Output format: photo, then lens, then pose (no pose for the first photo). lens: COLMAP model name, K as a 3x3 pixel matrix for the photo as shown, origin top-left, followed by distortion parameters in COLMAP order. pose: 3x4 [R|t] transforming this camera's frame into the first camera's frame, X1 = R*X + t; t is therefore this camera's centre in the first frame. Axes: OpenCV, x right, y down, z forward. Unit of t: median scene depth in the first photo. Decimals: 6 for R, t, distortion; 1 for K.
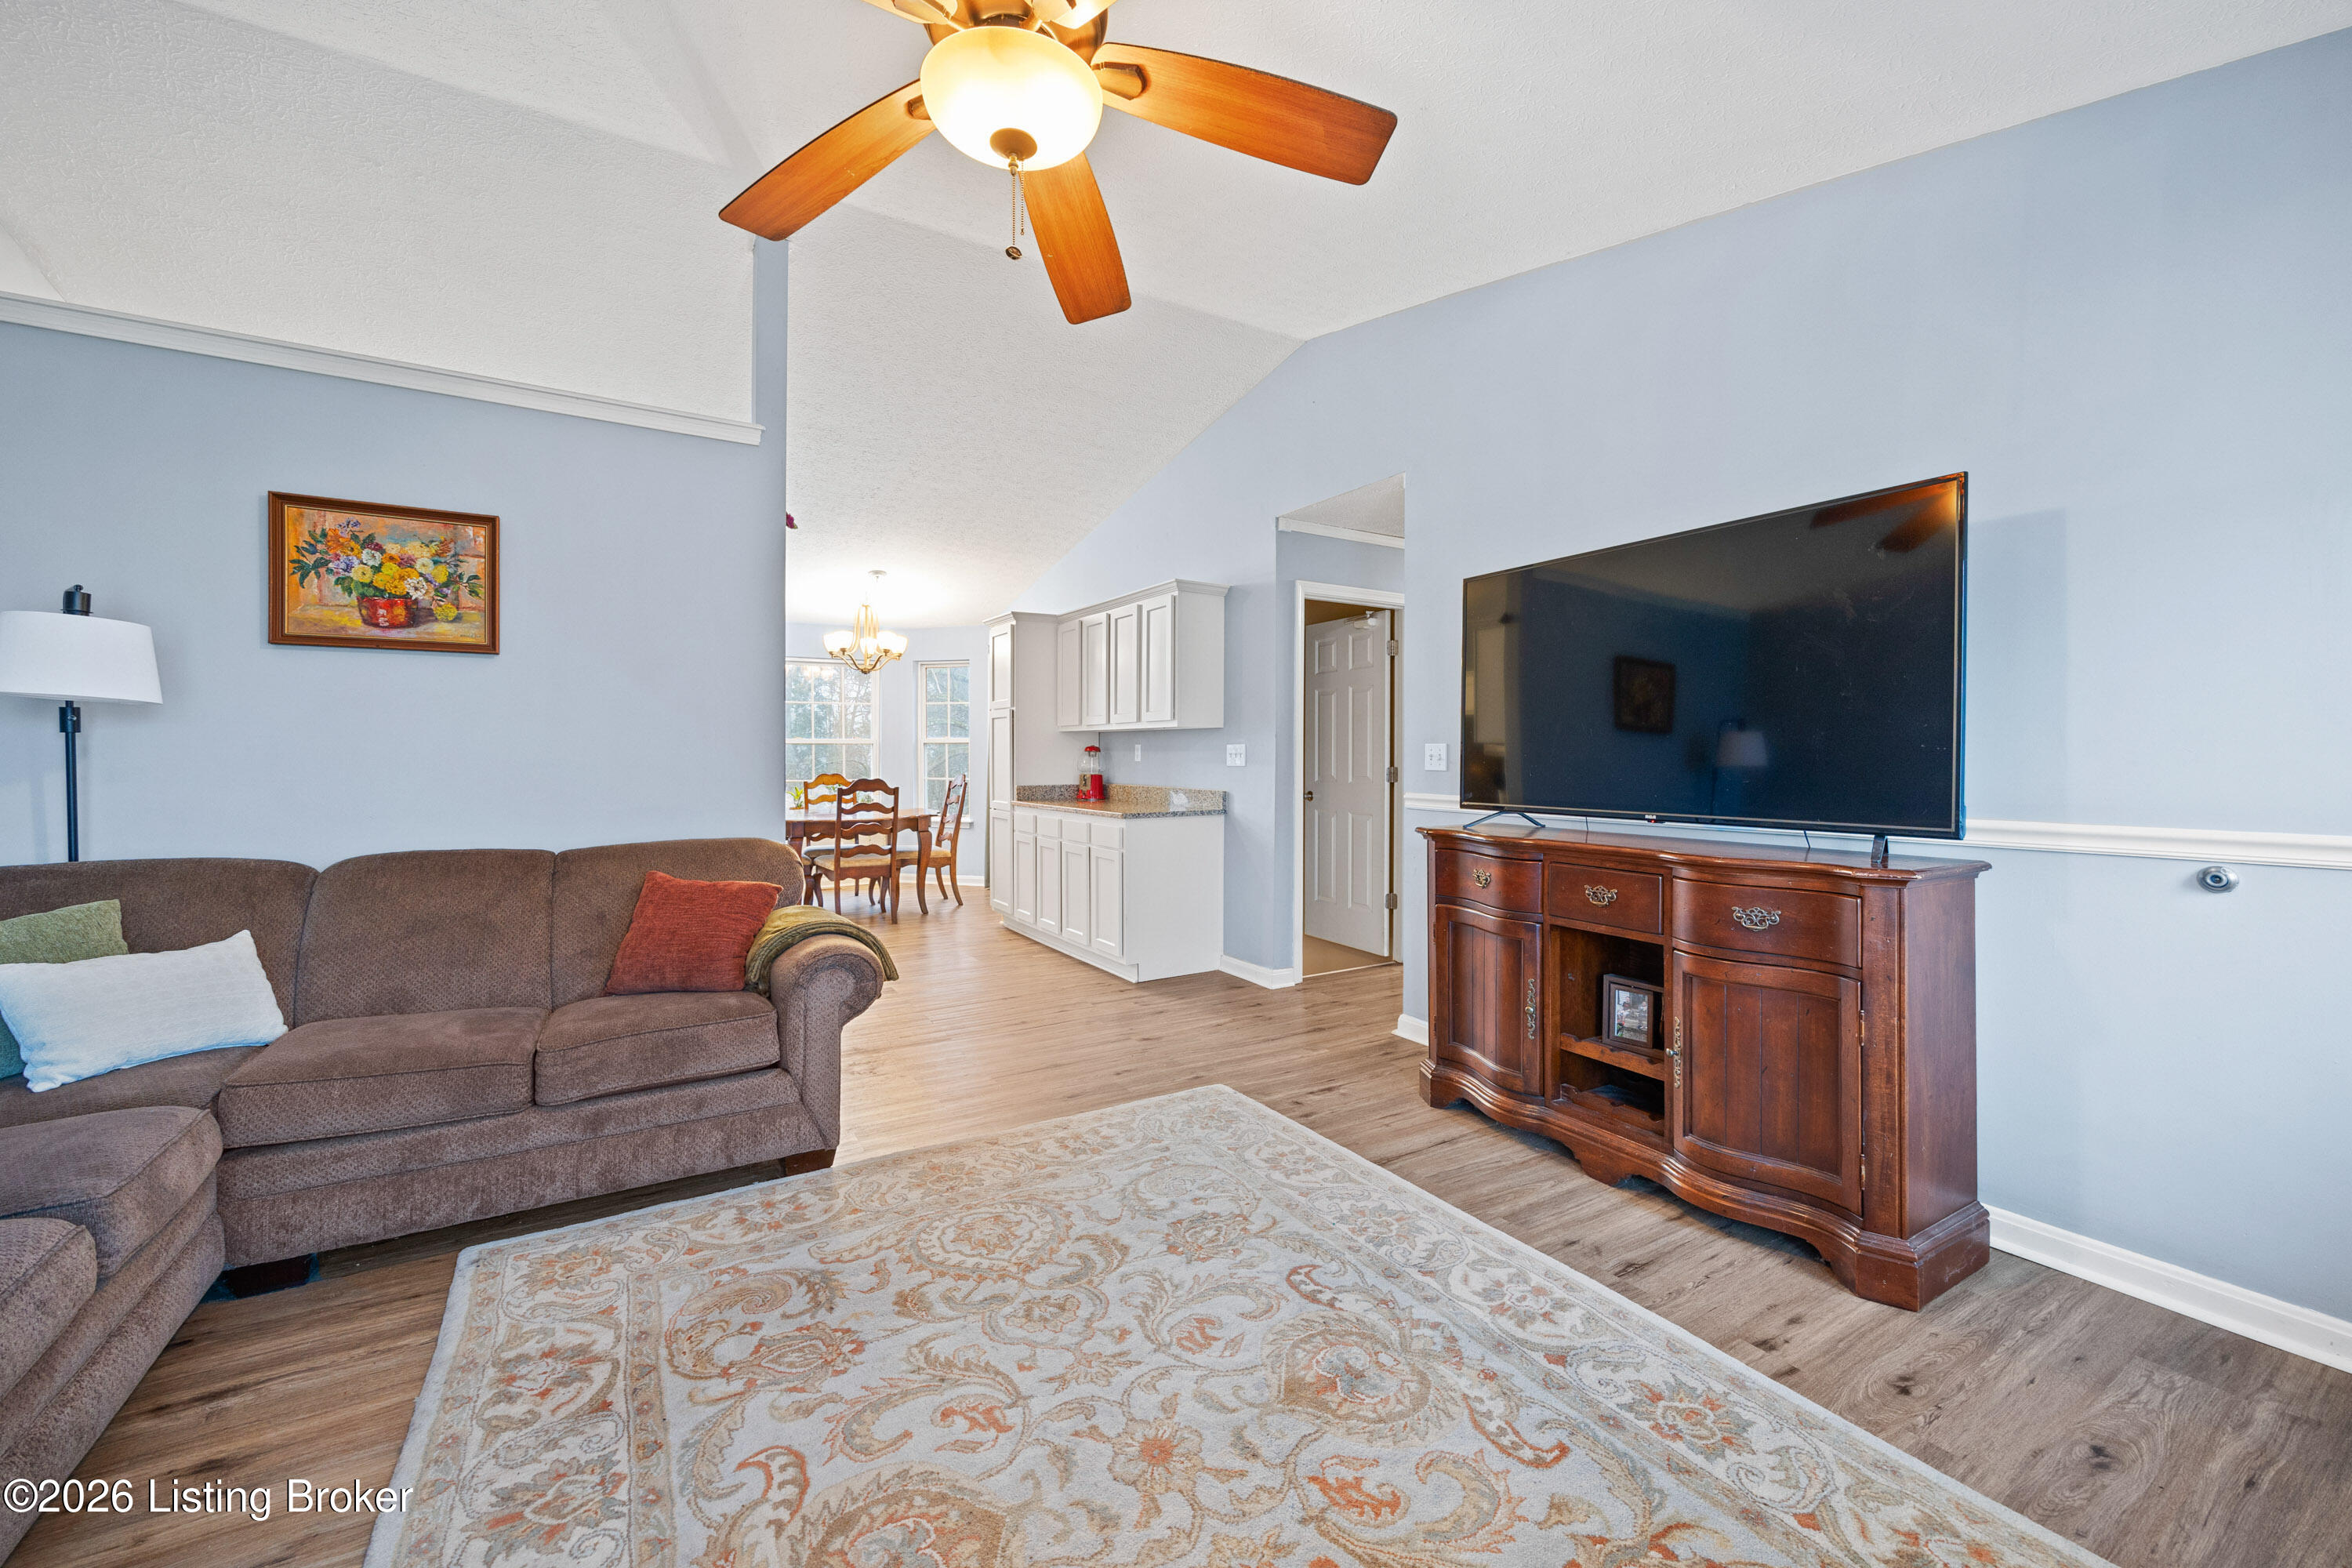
lens RADIAL K [[918.1, 0, 1167.0], [0, 918.1, 769.0], [0, 0, 1]] dist [-0.002201, -0.000207]
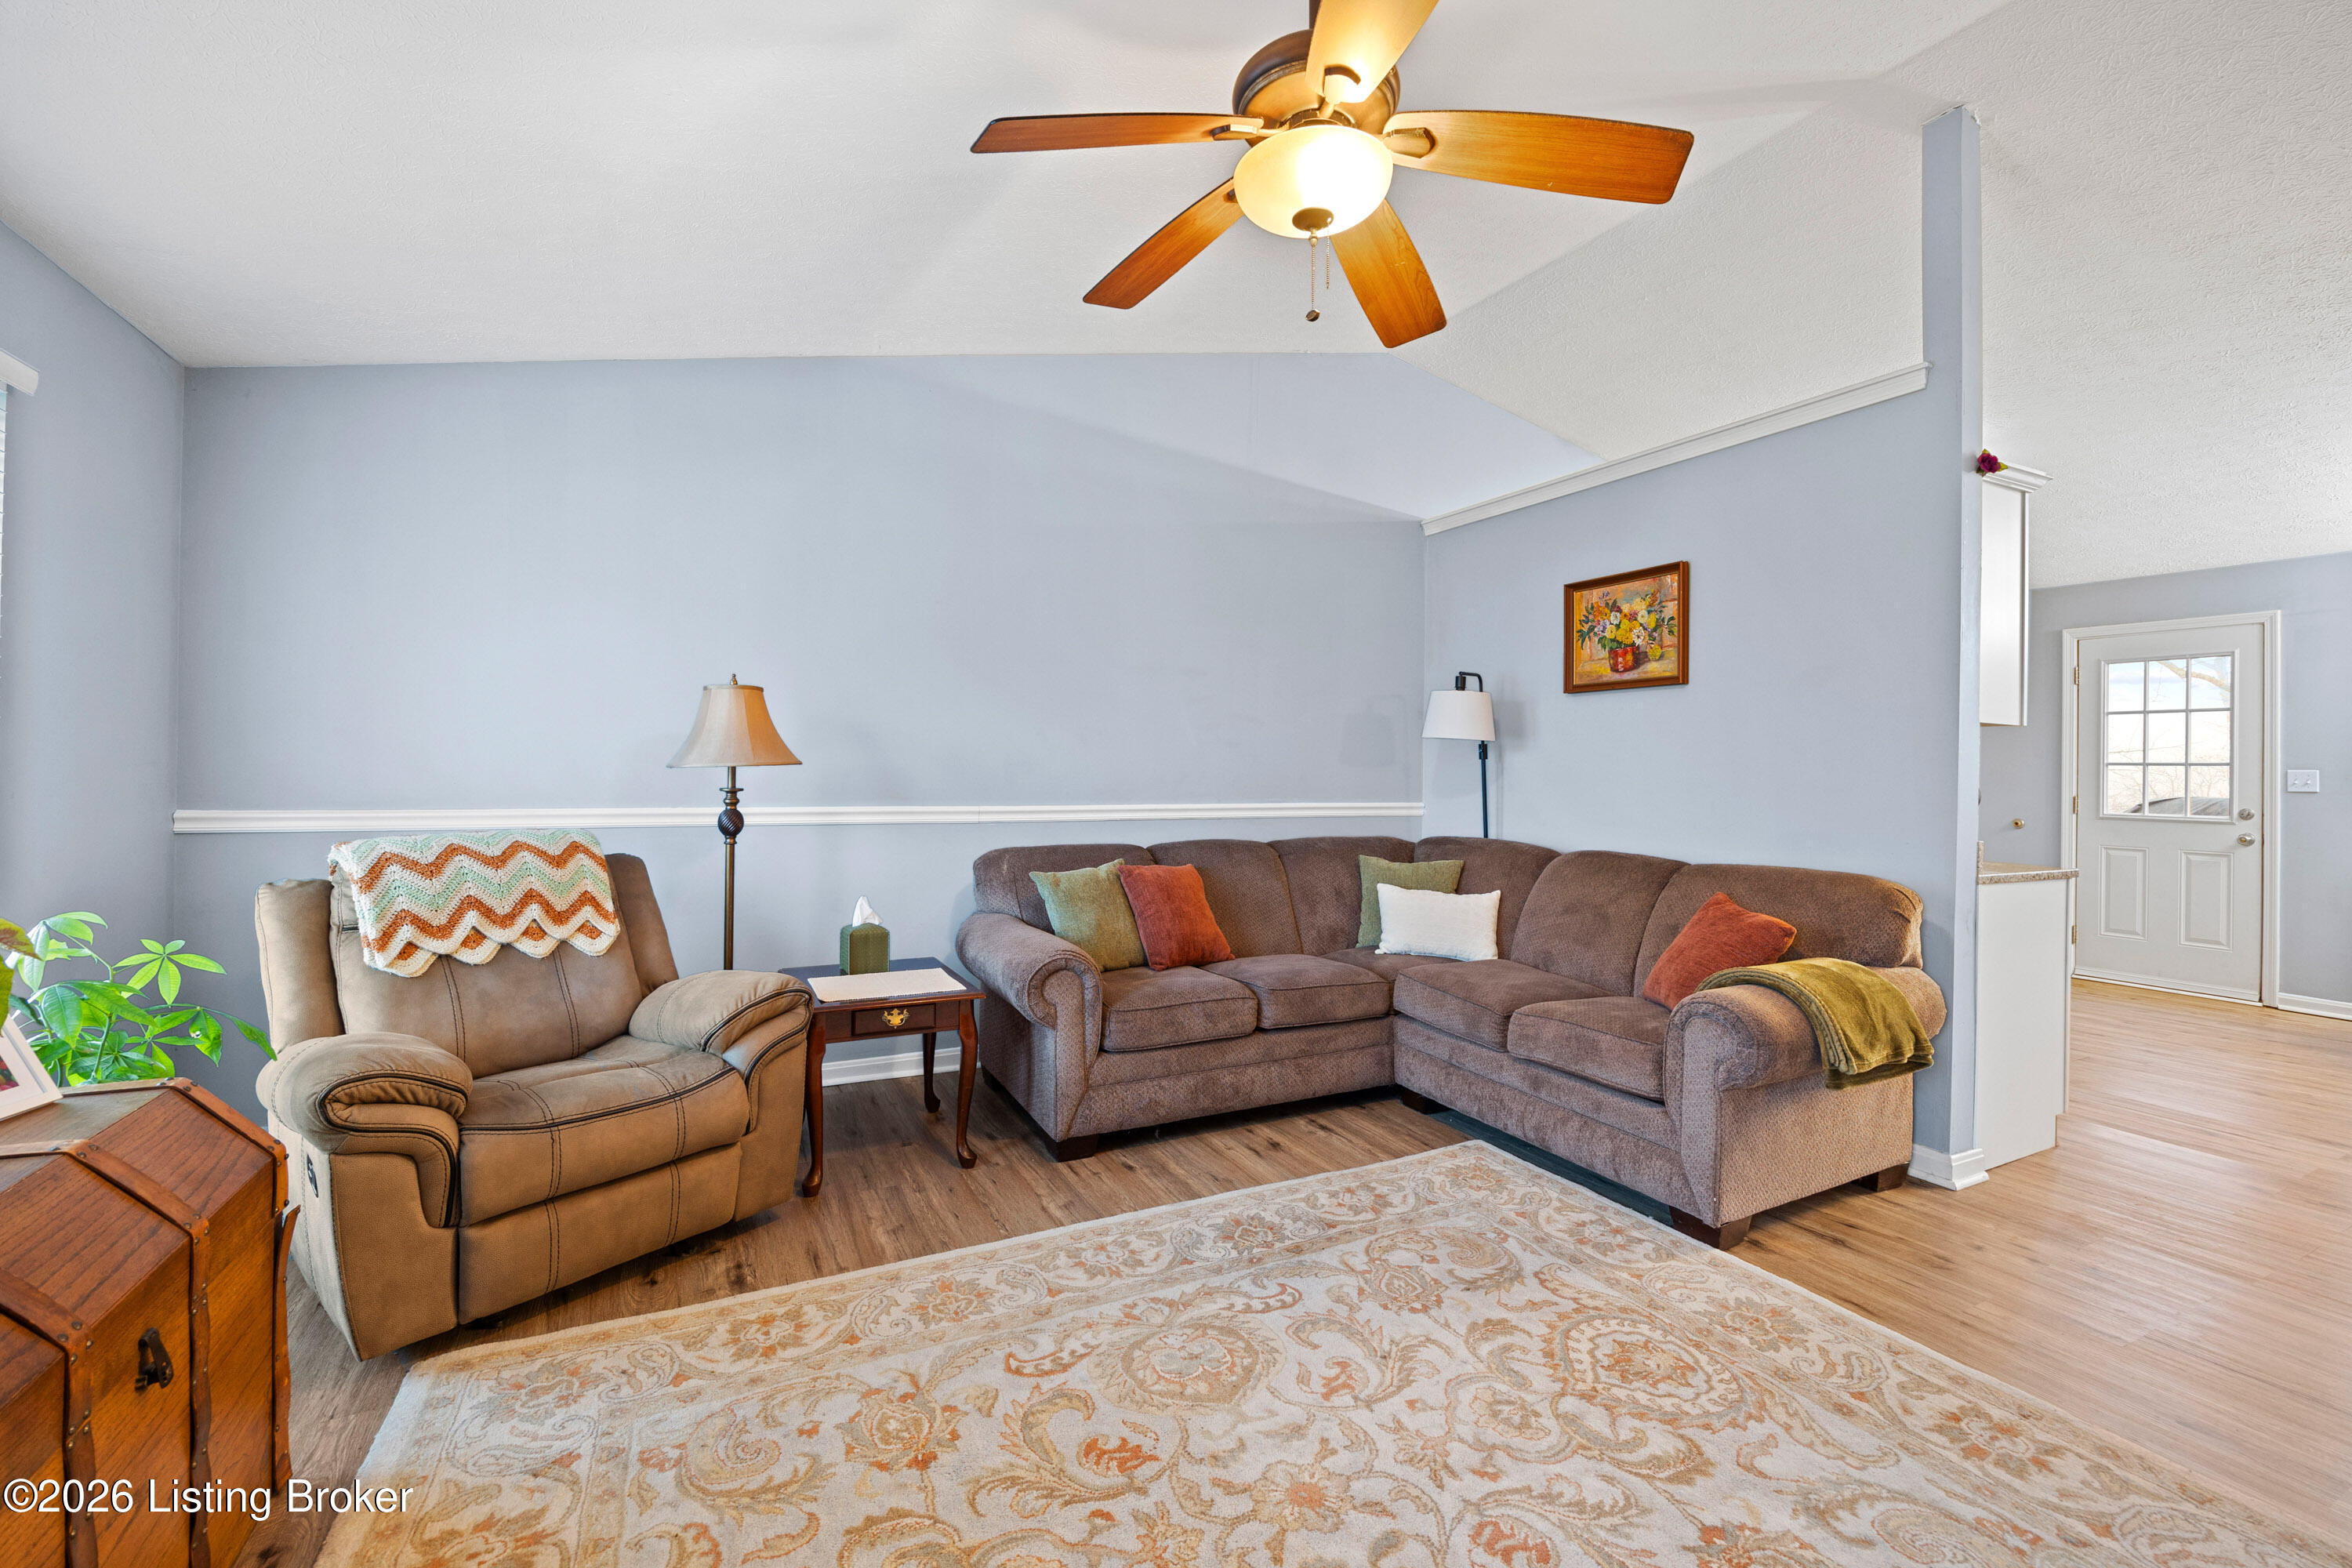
lens RADIAL K [[1017.2, 0, 1172.0], [0, 1017.2, 772.6], [0, 0, 1]] dist [-0.010212, -0.000318]
pose [[-0.090326, 0.002554, -0.995909, 0.738978], [-0.019380, 0.999803, 0.004322, -0.013891], [0.995724, 0.019691, -0.090259, 0.654558]]
